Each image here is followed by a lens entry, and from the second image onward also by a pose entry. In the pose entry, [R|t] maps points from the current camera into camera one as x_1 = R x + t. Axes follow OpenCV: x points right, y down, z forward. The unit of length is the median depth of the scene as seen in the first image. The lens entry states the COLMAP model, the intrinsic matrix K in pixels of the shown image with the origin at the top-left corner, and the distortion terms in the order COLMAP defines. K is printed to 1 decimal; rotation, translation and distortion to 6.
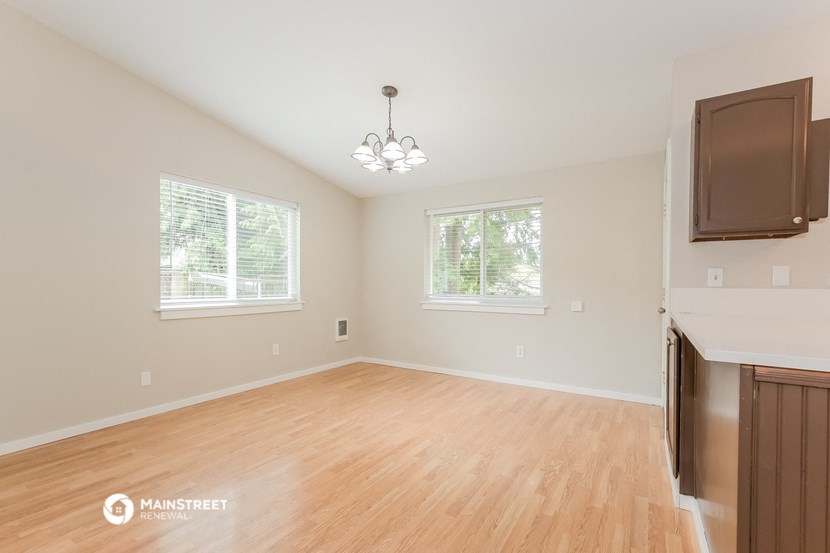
lens RADIAL K [[362.9, 0, 431.1], [0, 362.9, 282.7], [0, 0, 1]] dist [-0.001355, -0.000231]
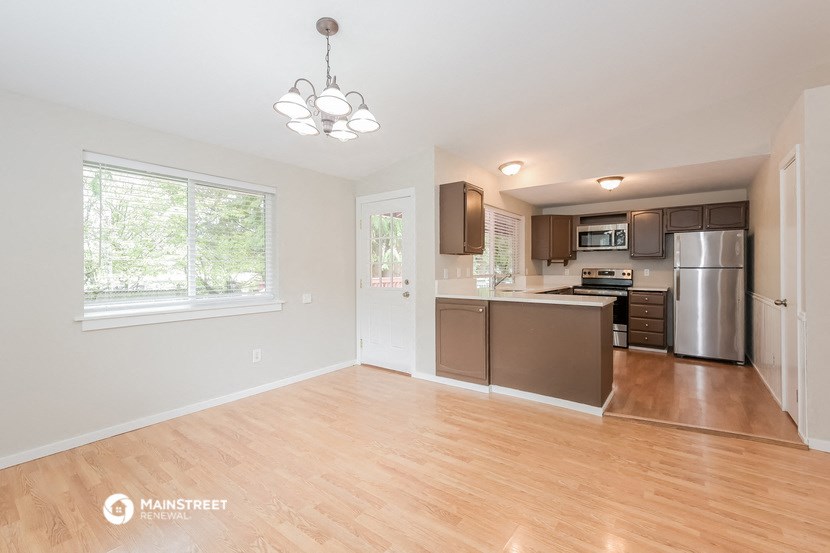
lens RADIAL K [[346.9, 0, 407.5], [0, 346.9, 270.4], [0, 0, 1]] dist [0.001584, 0.000553]
pose [[0.132585, -0.003508, 0.991165, -0.864830], [0.000686, 0.999994, 0.003448, -0.033216], [-0.991171, 0.000222, 0.132586, 0.834000]]
